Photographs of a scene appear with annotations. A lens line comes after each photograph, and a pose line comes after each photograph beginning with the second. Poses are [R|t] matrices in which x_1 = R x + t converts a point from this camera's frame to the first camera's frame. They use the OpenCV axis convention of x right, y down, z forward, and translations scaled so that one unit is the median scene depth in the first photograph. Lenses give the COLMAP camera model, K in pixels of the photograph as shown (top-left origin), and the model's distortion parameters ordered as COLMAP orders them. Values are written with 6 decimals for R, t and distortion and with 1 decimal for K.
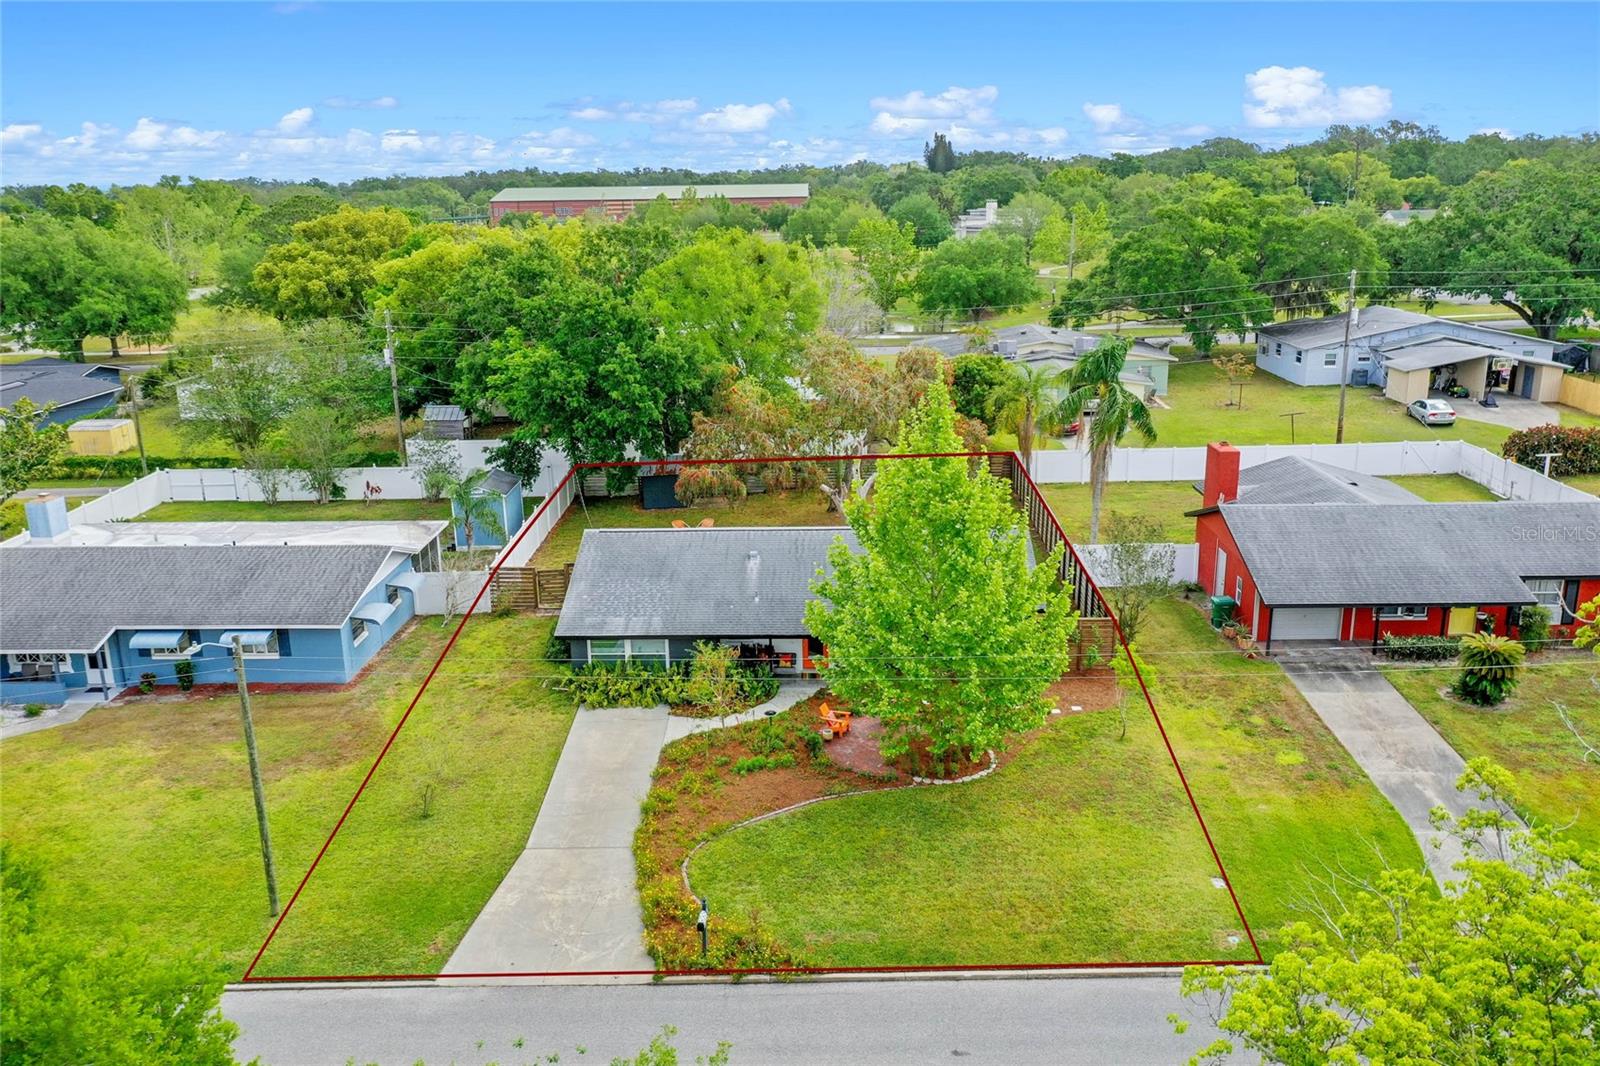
lens RADIAL K [[1255.1, 0, 800.0], [0, 1255.1, 533.0], [0, 0, 1]] dist [0.008741, -0.003526]
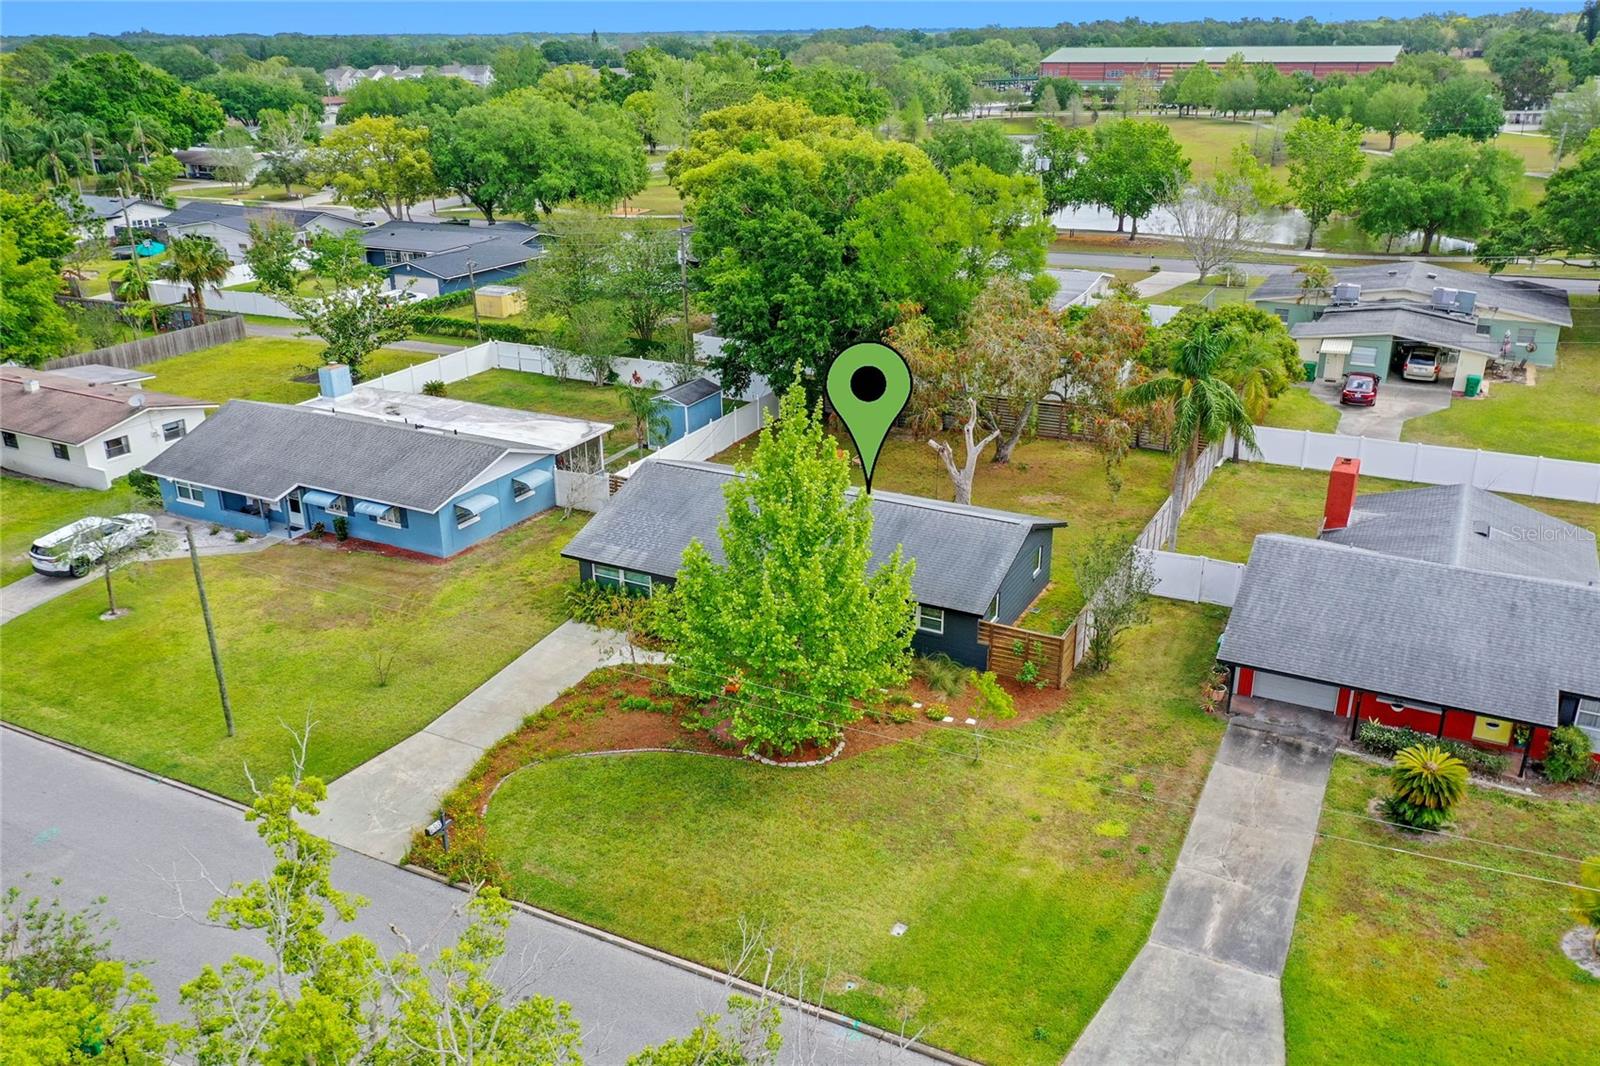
lens RADIAL K [[1255.1, 0, 800.0], [0, 1255.1, 533.0], [0, 0, 1]] dist [0.008741, -0.003526]
pose [[0.893459, 0.171510, -0.415109, 0.470580], [-0.124657, 0.982602, 0.137676, -0.120376], [0.431500, -0.071261, 0.899294, 0.068286]]
